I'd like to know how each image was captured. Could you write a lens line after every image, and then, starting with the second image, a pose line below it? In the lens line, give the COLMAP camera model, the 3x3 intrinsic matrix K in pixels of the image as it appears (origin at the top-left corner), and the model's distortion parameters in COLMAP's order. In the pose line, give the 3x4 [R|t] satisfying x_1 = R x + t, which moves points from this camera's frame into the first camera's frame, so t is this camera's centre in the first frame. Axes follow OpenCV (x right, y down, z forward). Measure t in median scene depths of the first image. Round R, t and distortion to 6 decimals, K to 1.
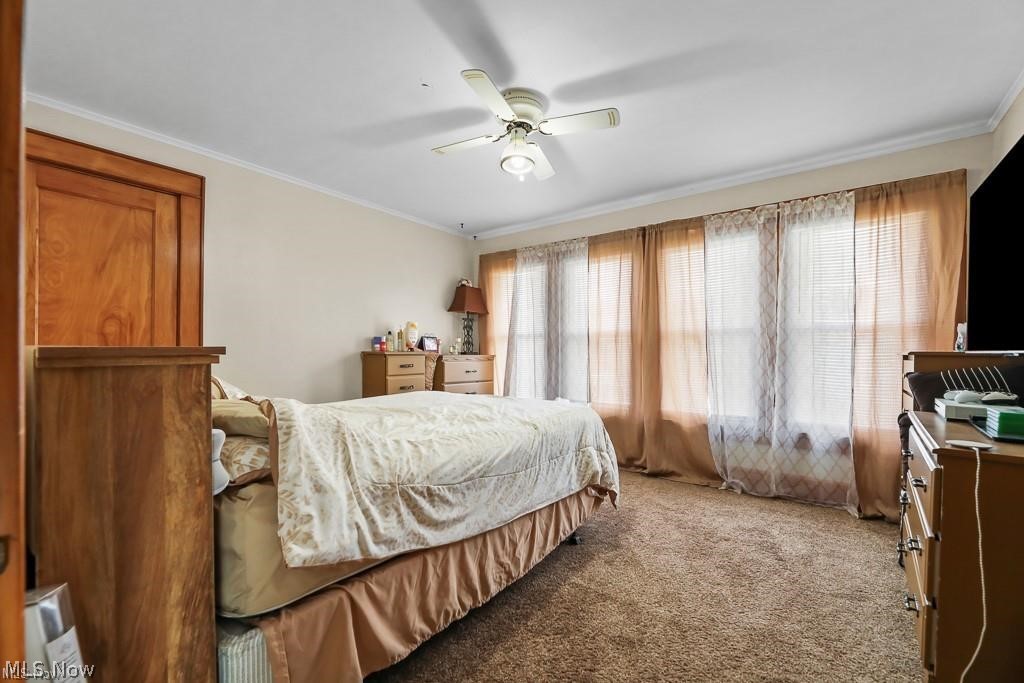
lens RADIAL K [[418.4, 0, 511.8], [0, 418.4, 355.2], [0, 0, 1]] dist [-0.003609, -0.001020]
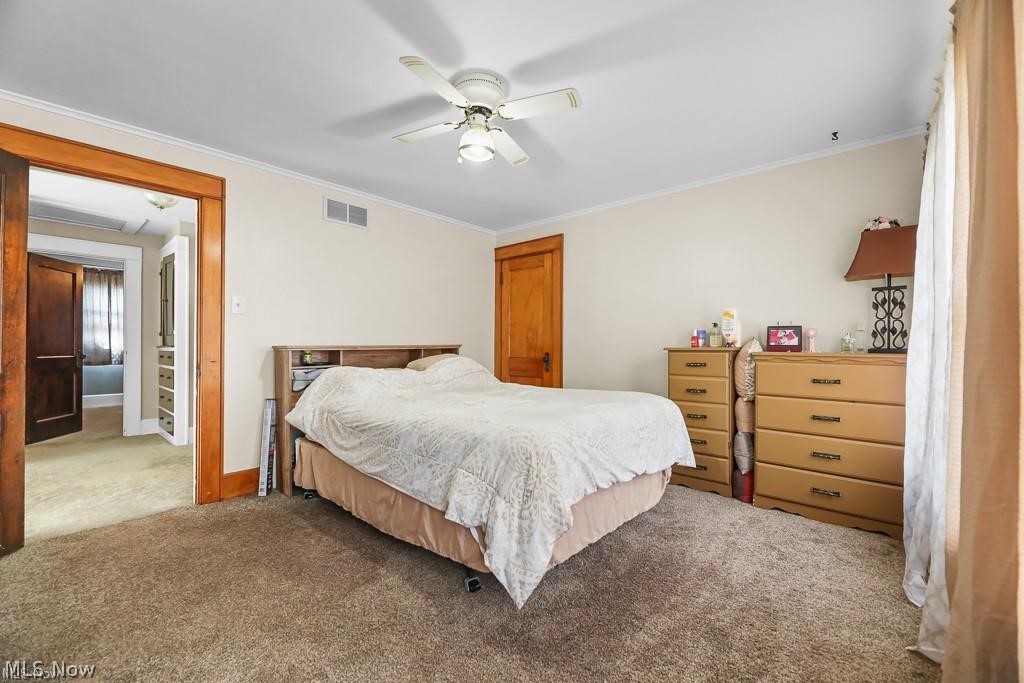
lens RADIAL K [[414.0, 0, 513.9], [0, 414.0, 344.7], [0, 0, 1]] dist [-0.002162, -0.000575]
pose [[-0.067182, -0.000636, -0.997741, 0.622636], [-0.001455, 0.999999, -0.000540, -0.015489], [0.997740, 0.001415, -0.067183, 0.738191]]
